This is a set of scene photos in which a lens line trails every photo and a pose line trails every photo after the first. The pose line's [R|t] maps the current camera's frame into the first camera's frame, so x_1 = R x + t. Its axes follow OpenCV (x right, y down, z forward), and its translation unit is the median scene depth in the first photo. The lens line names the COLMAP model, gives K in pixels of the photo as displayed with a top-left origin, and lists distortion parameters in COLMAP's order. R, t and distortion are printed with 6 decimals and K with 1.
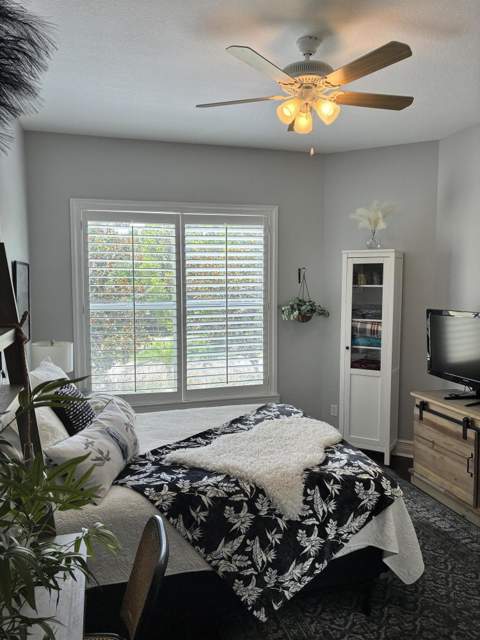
lens RADIAL K [[475.3, 0, 240.0], [0, 475.3, 320.0], [0, 0, 1]] dist [0.009004, 0.003458]
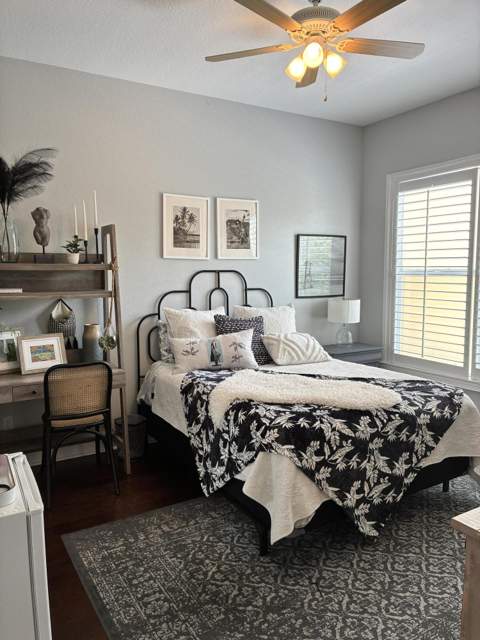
lens RADIAL K [[475.3, 0, 240.0], [0, 475.3, 320.0], [0, 0, 1]] dist [0.009004, 0.003458]
pose [[0.289621, 0.101617, -0.951732, 1.223247], [-0.073218, 0.993787, 0.083826, 0.033439], [0.954337, 0.045406, 0.295262, 0.654478]]
